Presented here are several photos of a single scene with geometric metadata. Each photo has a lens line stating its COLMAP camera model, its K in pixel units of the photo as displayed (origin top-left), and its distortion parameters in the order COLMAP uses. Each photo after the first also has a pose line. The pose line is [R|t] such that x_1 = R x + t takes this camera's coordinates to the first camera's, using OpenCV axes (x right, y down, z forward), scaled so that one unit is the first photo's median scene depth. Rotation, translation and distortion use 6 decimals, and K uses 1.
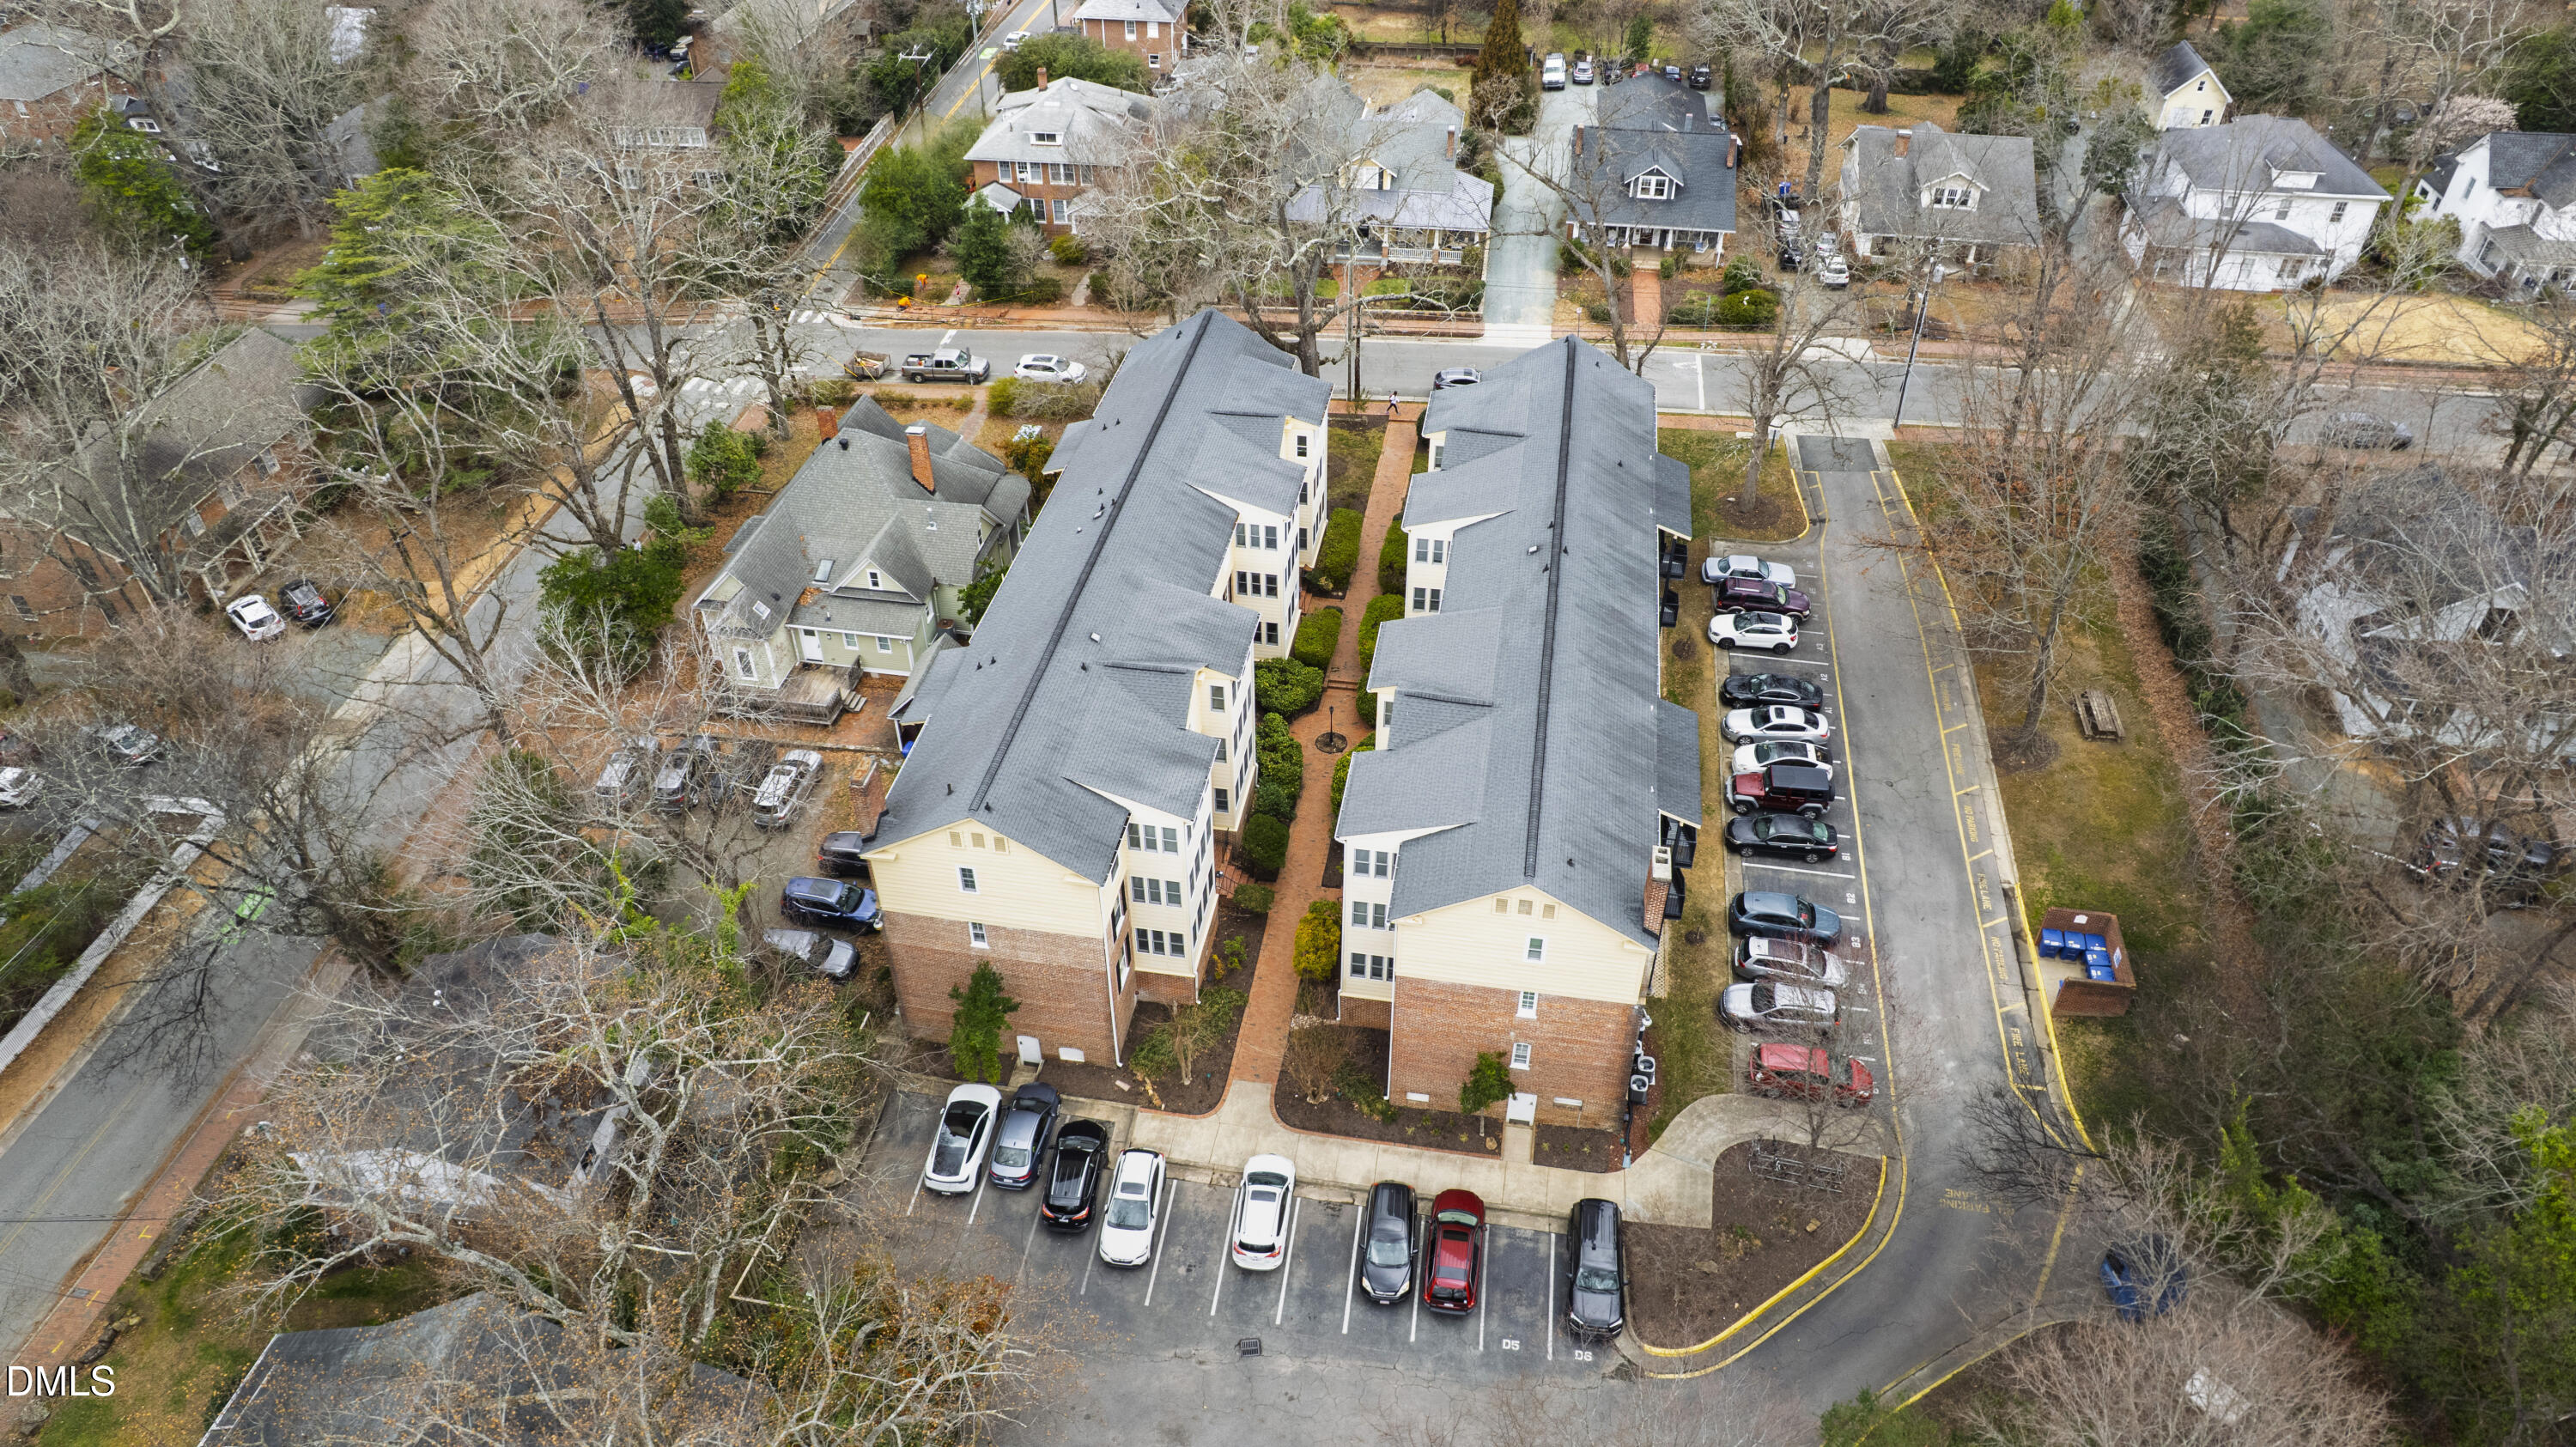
lens RADIAL K [[1664.7, 0, 1277.9], [0, 1664.7, 689.4], [0, 0, 1]] dist [-0.056823, 0.044005]
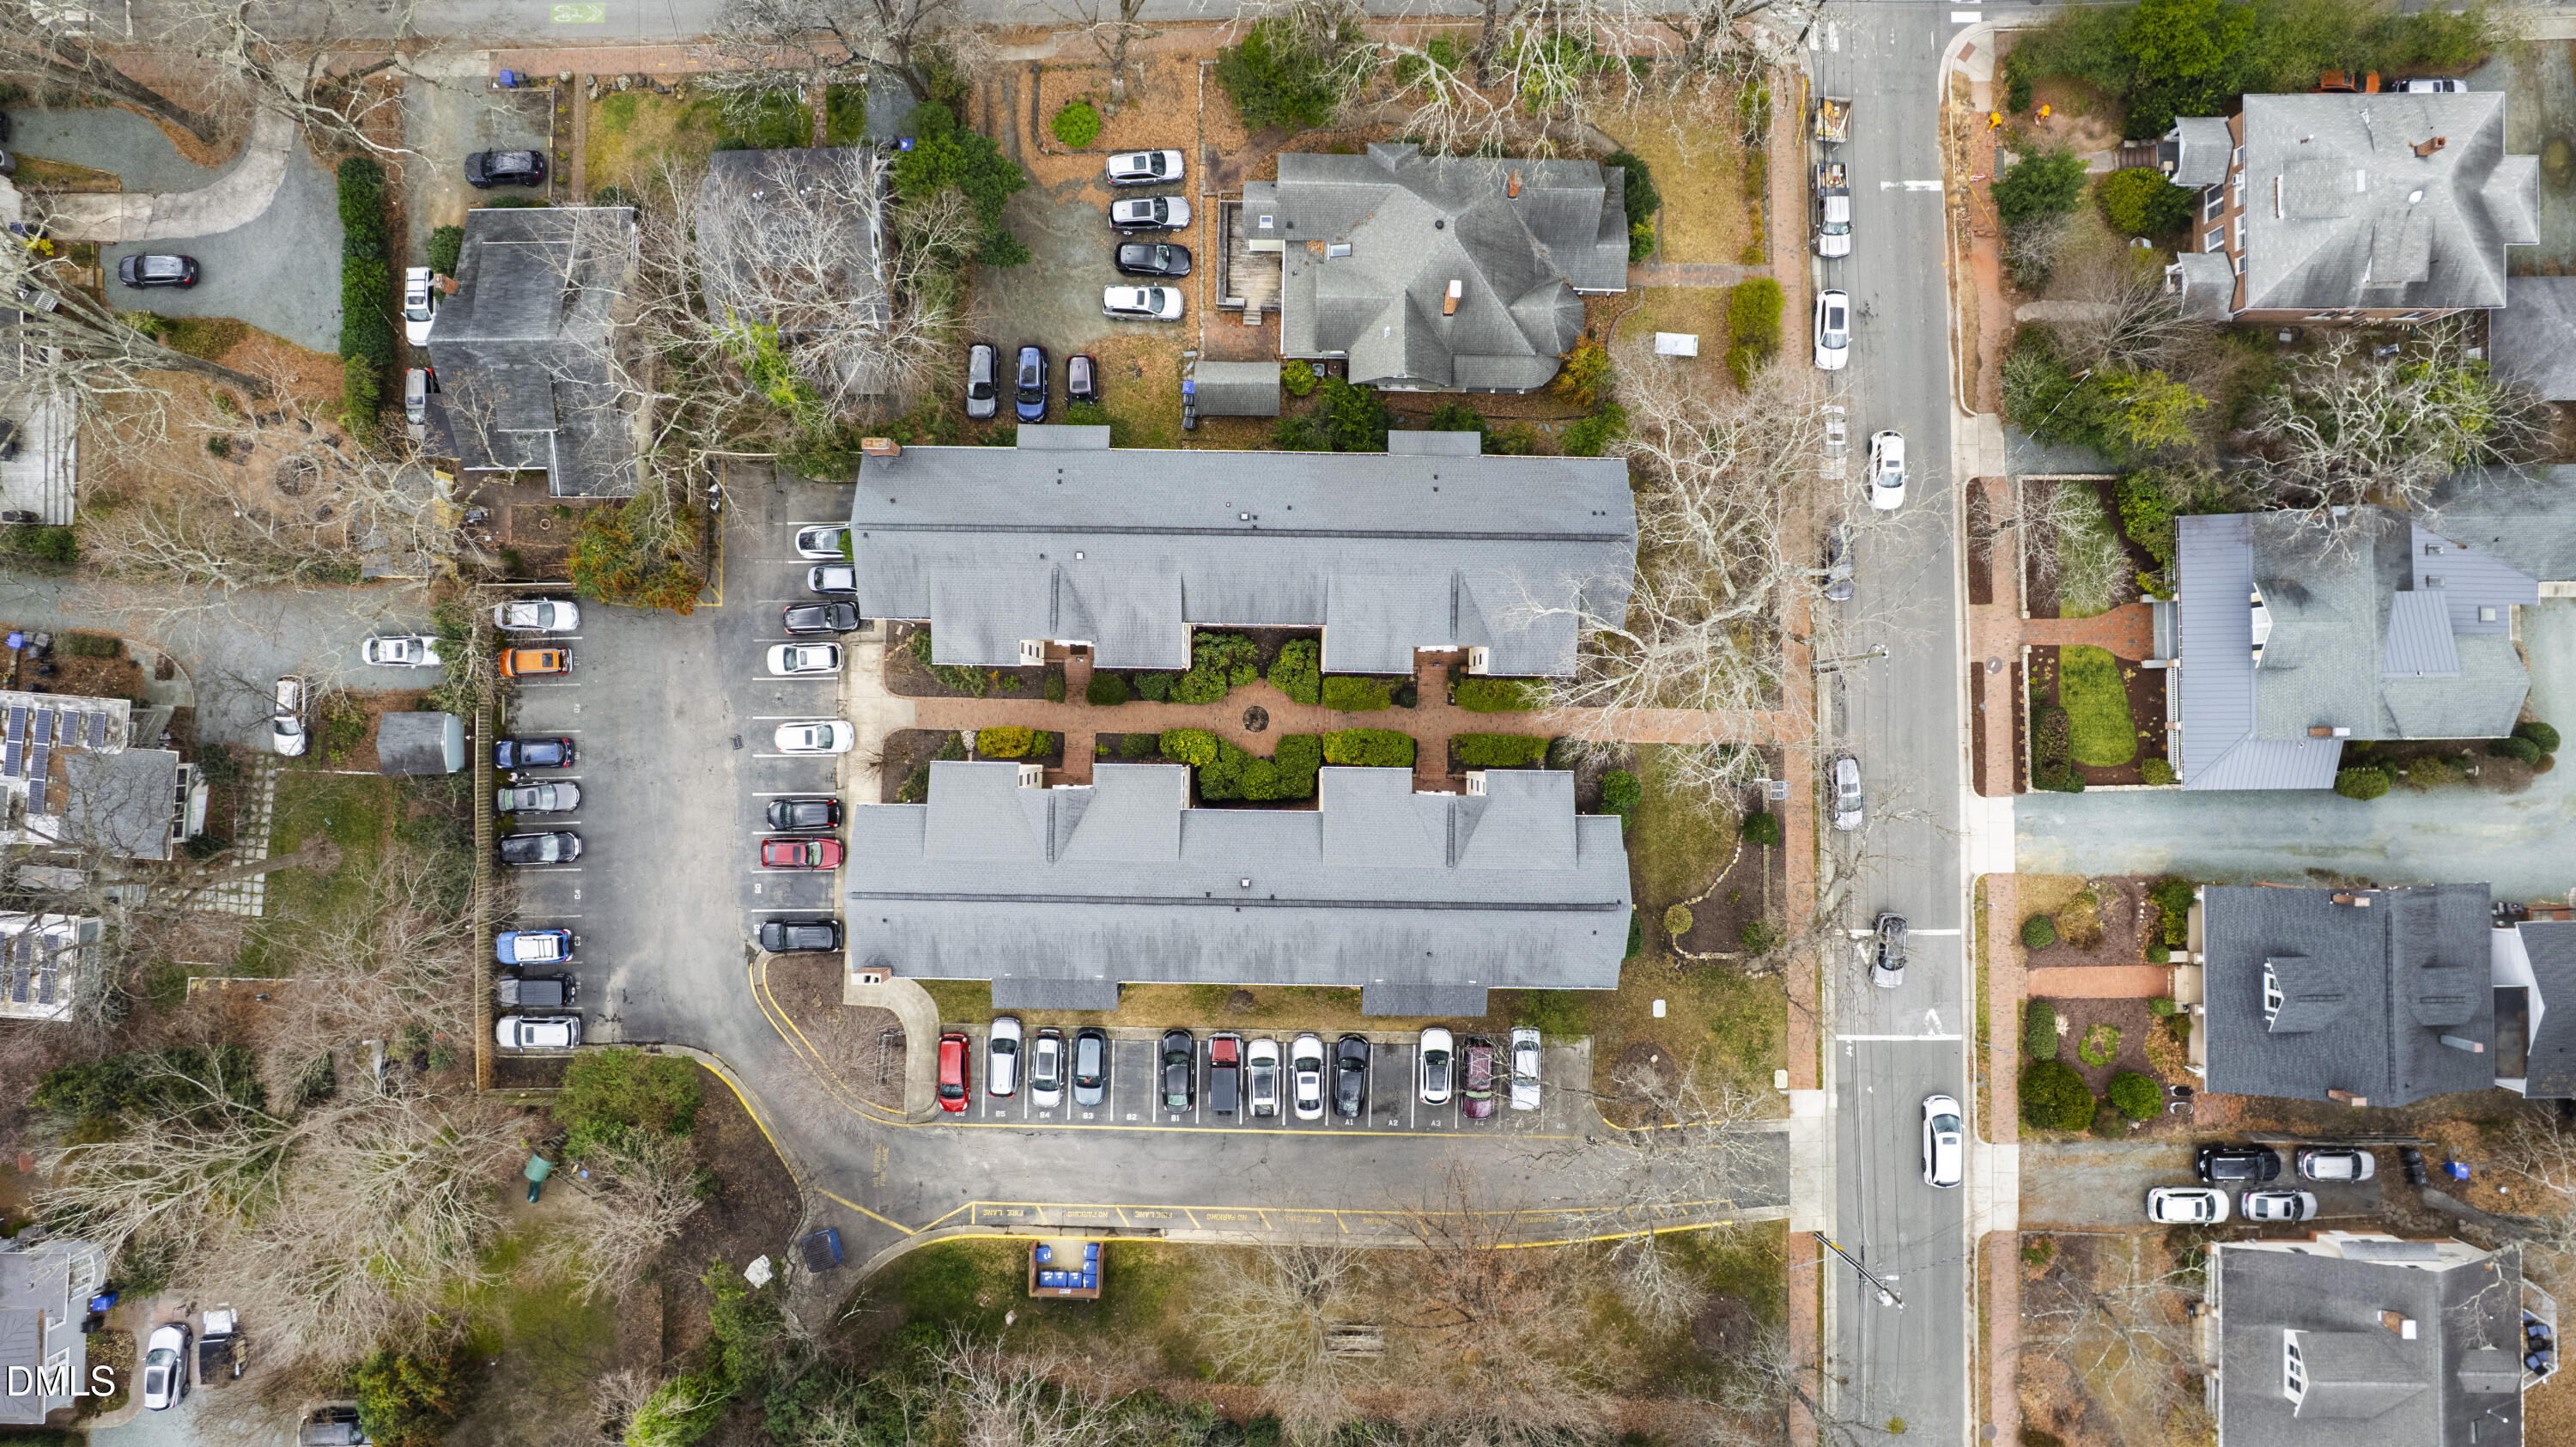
lens RADIAL K [[1664.7, 0, 1277.9], [0, 1664.7, 689.4], [0, 0, 1]] dist [-0.056823, 0.044005]
pose [[0.159397, 0.987110, -0.014369, 0.037538], [-0.605833, 0.109301, 0.788048, -1.140266], [0.779460, -0.116908, 0.615446, 0.307502]]
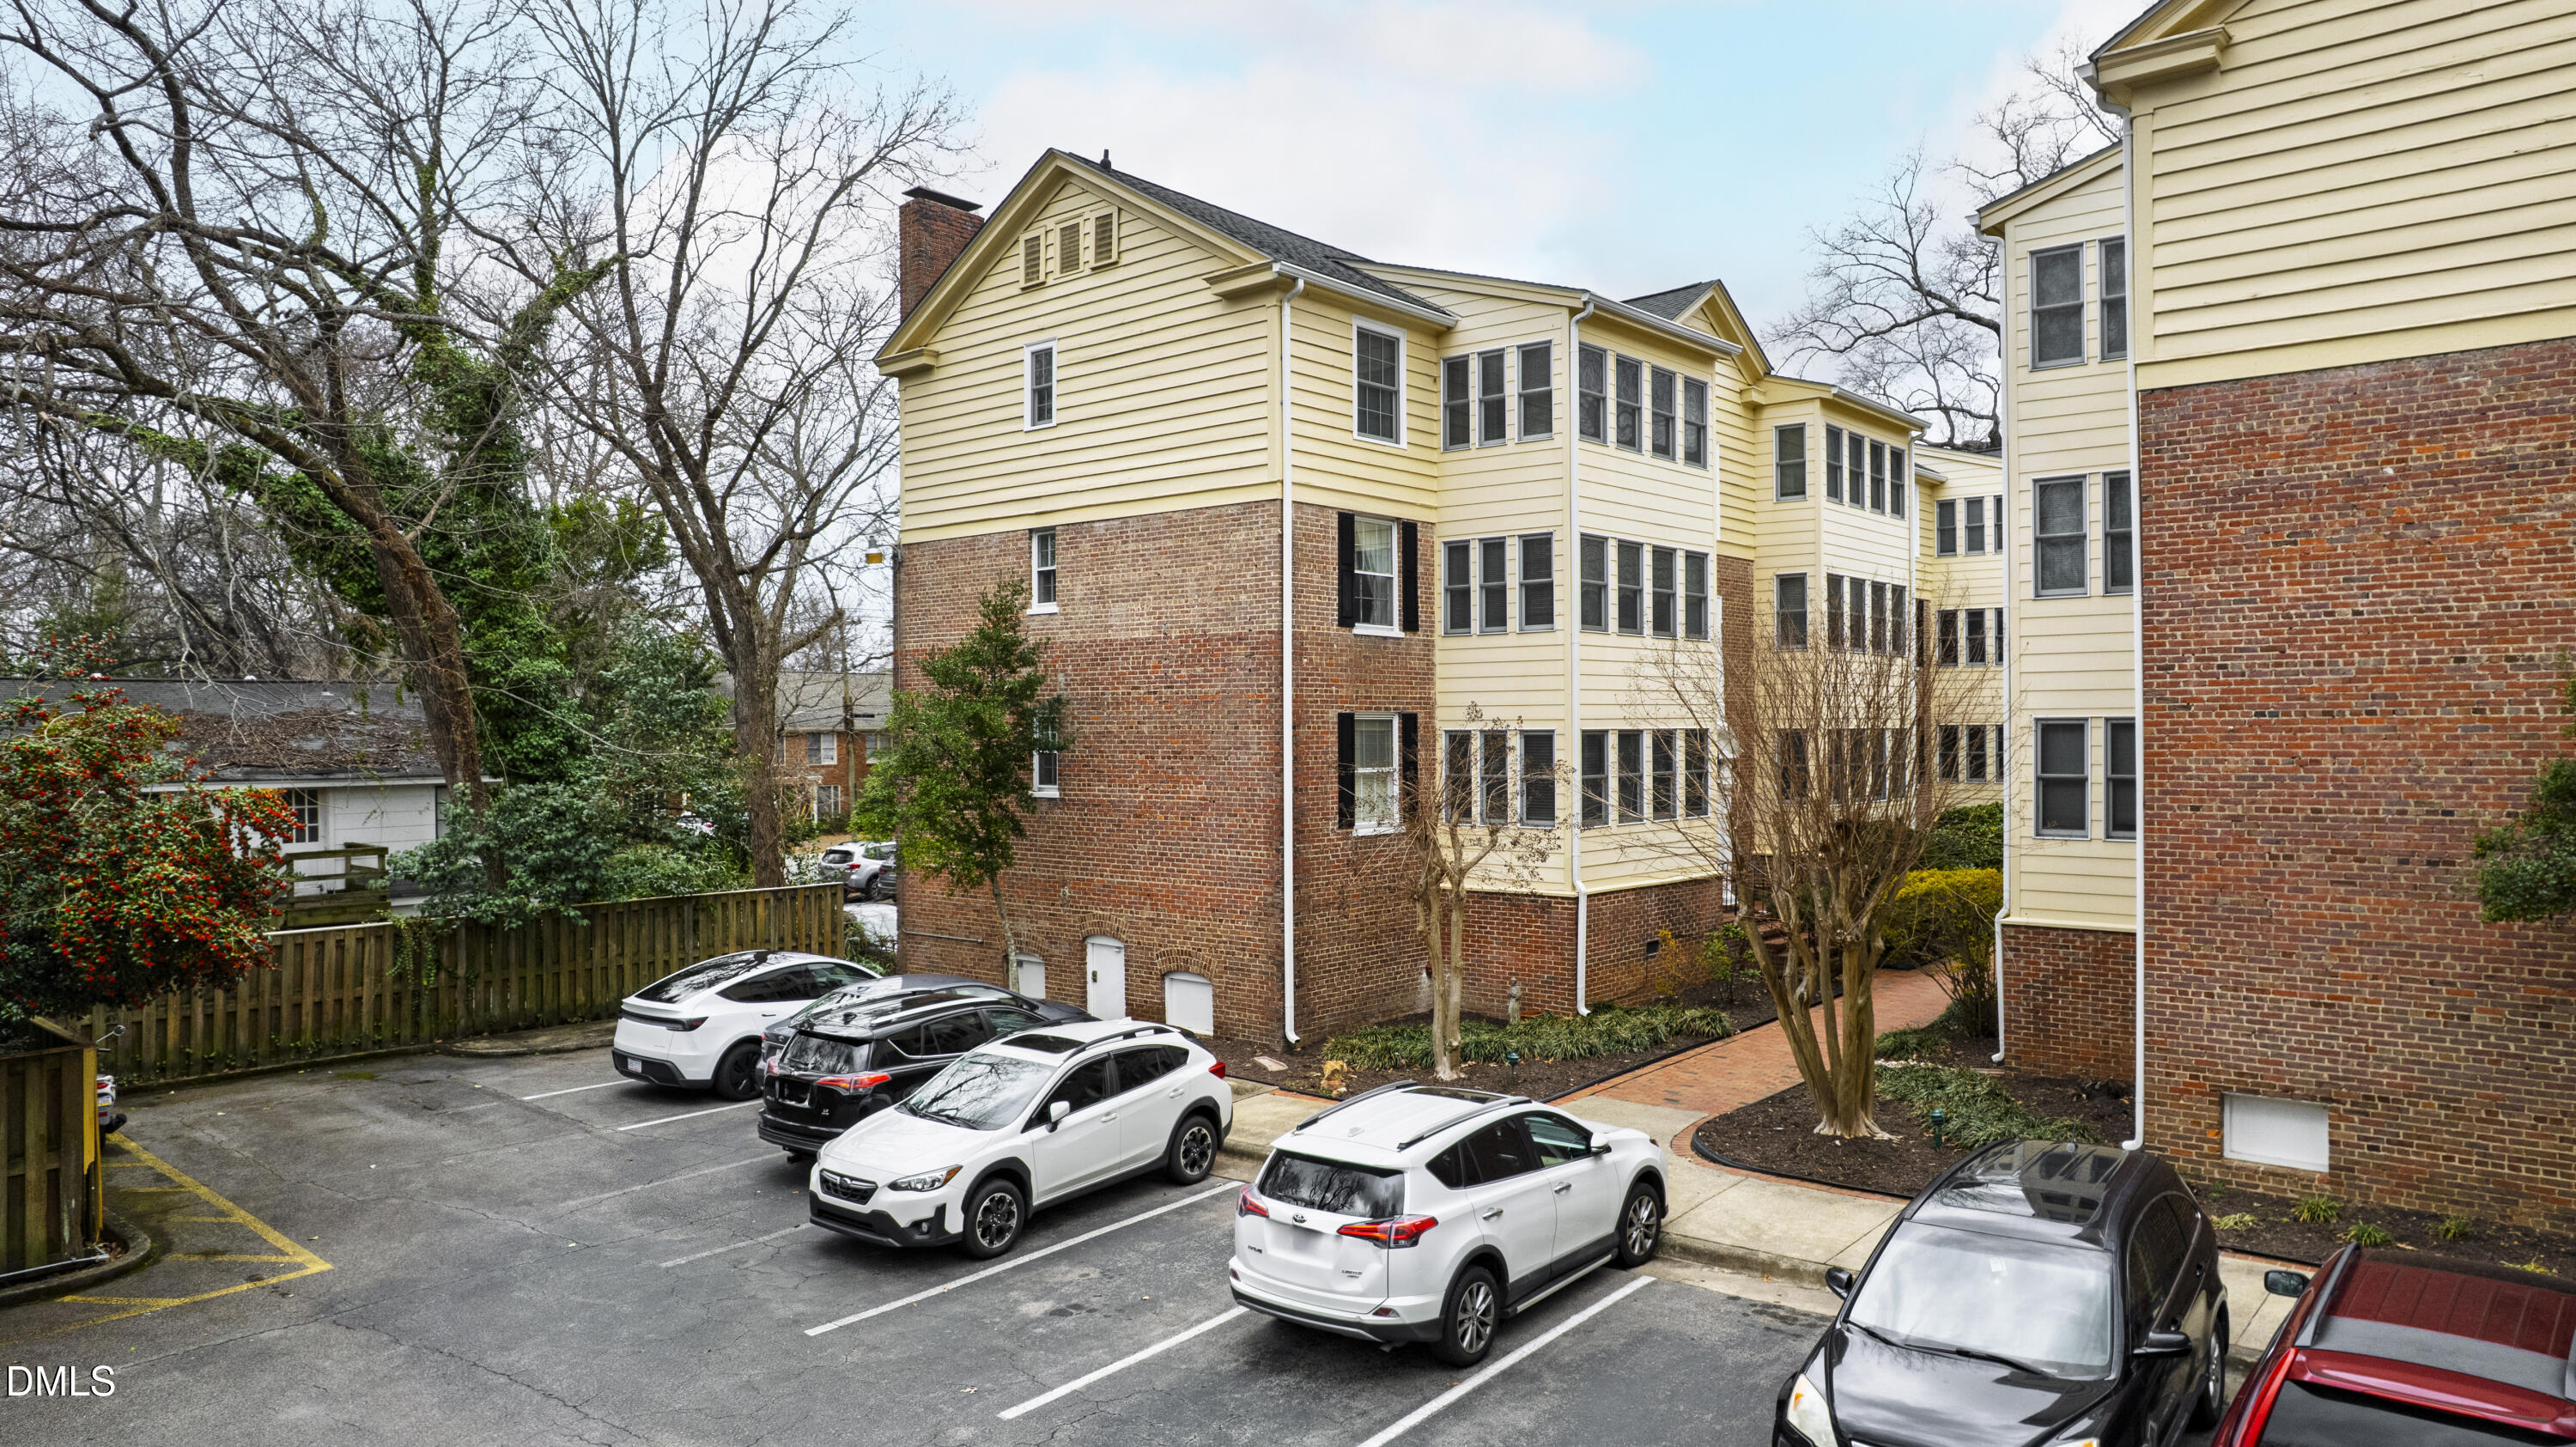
lens RADIAL K [[1664.7, 0, 1277.9], [0, 1664.7, 689.4], [0, 0, 1]] dist [-0.056823, 0.044005]
pose [[0.856624, -0.004260, -0.515924, 0.078058], [-0.322182, 0.776617, -0.541354, 0.347976], [0.402982, 0.629958, 0.663896, 0.705858]]
